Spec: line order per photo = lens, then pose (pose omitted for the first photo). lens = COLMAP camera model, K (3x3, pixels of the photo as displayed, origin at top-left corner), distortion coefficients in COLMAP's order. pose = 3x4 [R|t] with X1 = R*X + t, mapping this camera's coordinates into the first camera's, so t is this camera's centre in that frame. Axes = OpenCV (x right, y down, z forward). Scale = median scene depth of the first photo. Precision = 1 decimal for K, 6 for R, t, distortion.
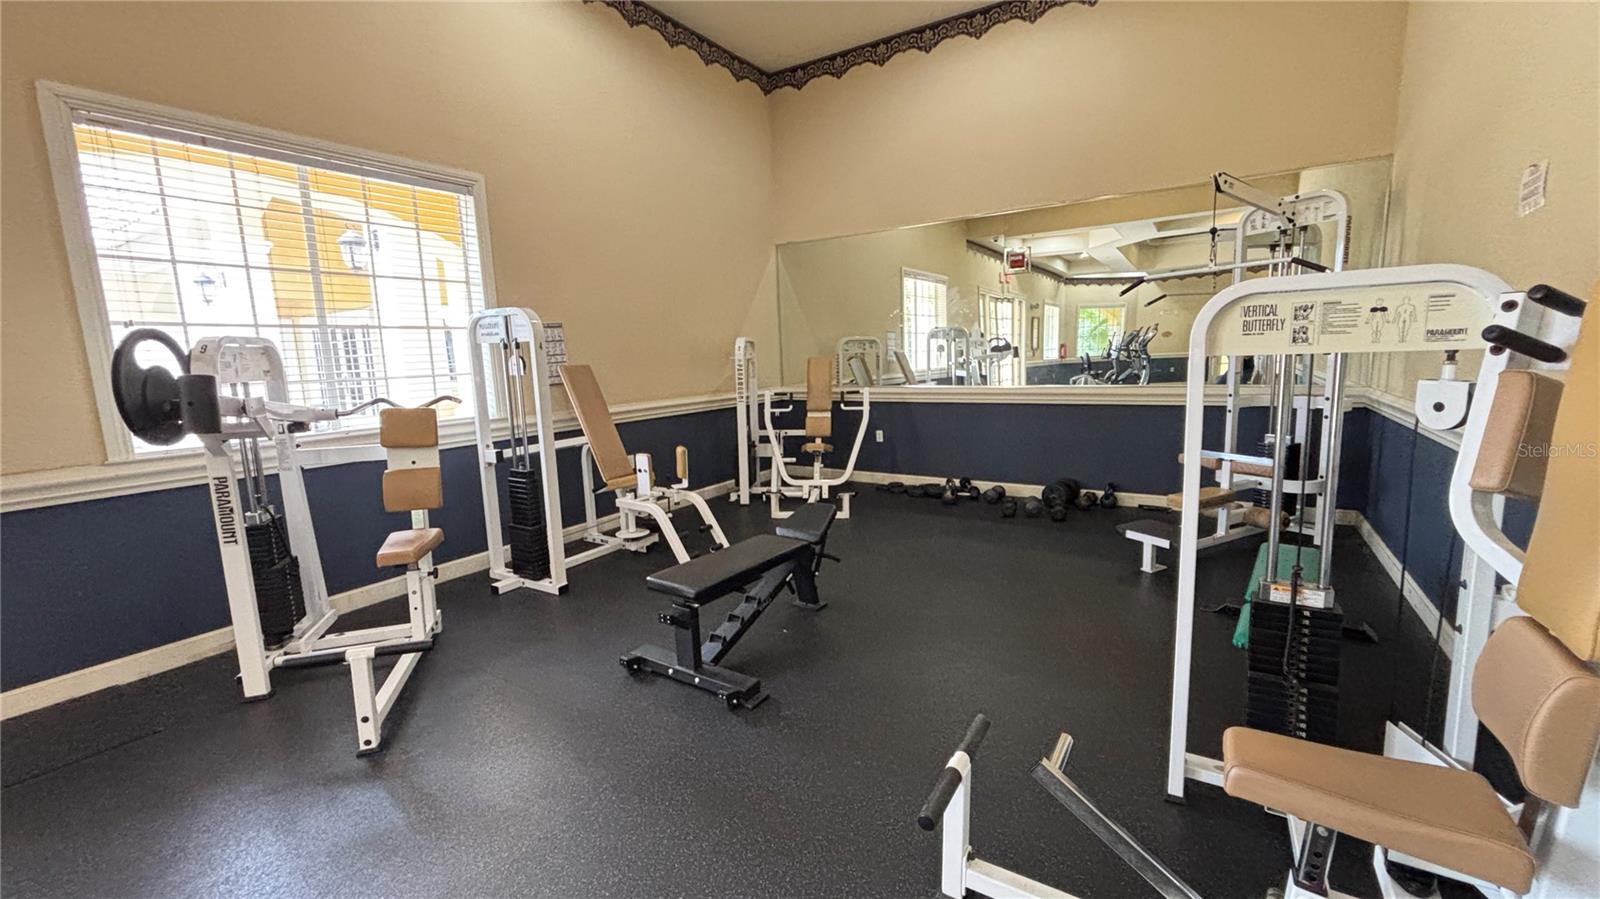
lens RADIAL K [[631.0, 0, 826.0], [0, 631.0, 439.9], [0, 0, 1]] dist [0.000609, 0.000012]
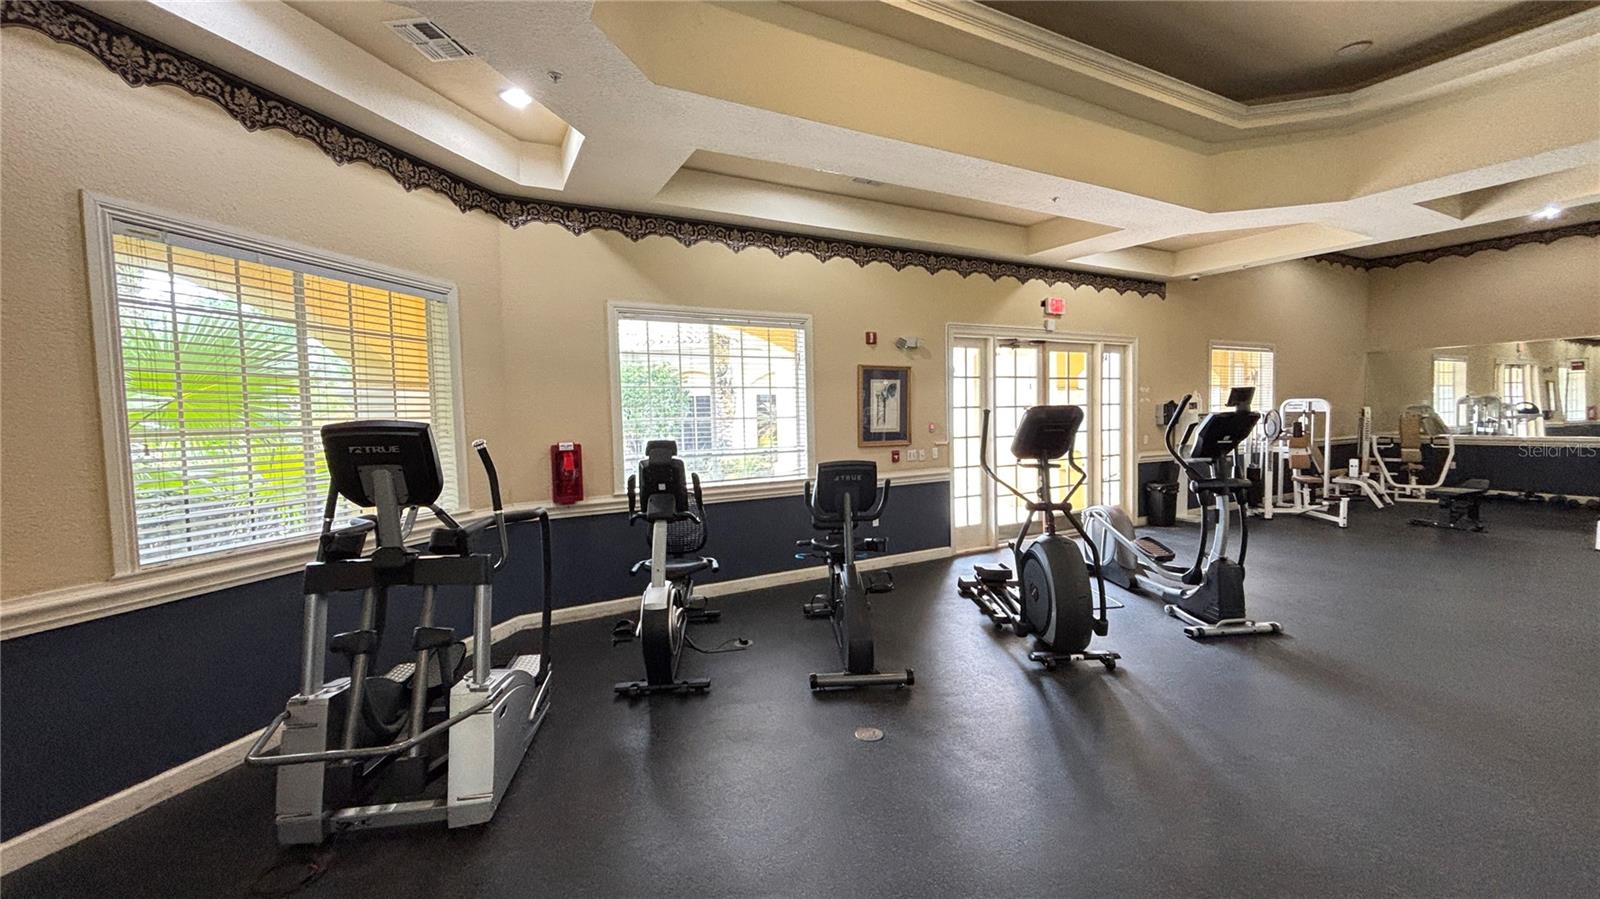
lens RADIAL K [[640.0, 0, 800.0], [0, 640.0, 449.5], [0, 0, 1]] dist [0.000665, -0.000053]
pose [[0.874455, 0.032681, -0.484004, -0.644882], [-0.068363, 0.996073, -0.056255, 0.177746], [0.480265, 0.082281, 0.873256, -1.397730]]
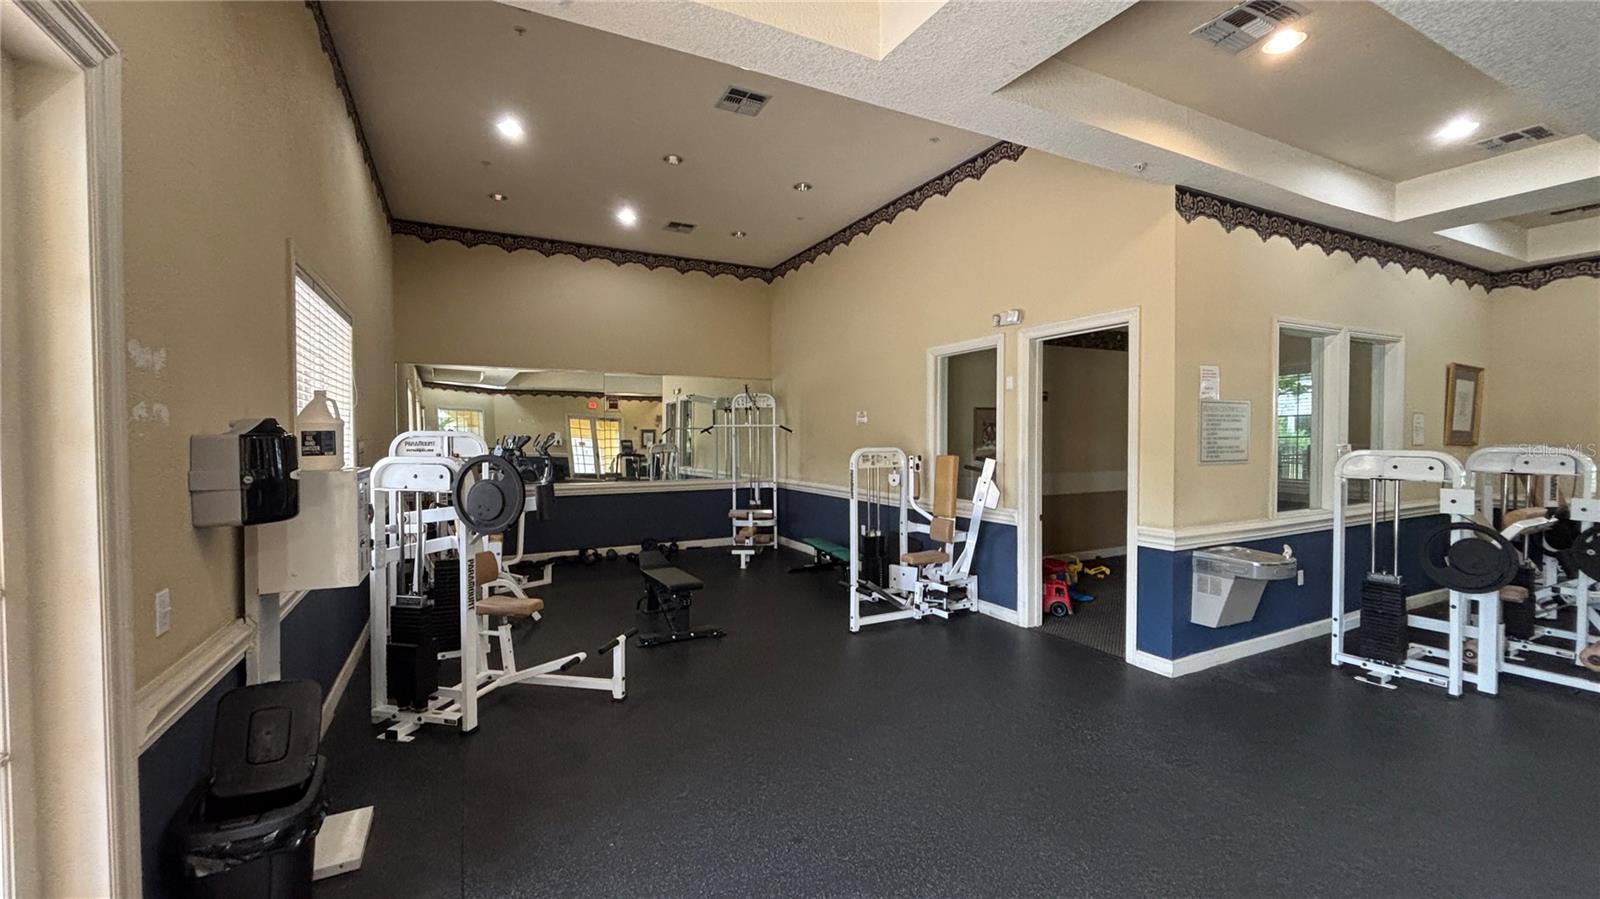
lens RADIAL K [[640.0, 0, 800.0], [0, 640.0, 449.5], [0, 0, 1]] dist [0.000665, -0.000053]
pose [[0.499601, 0.009703, 0.866202, -0.776777], [0.106716, 0.991631, -0.072659, -0.003488], [-0.859657, 0.128738, 0.494384, -0.151135]]
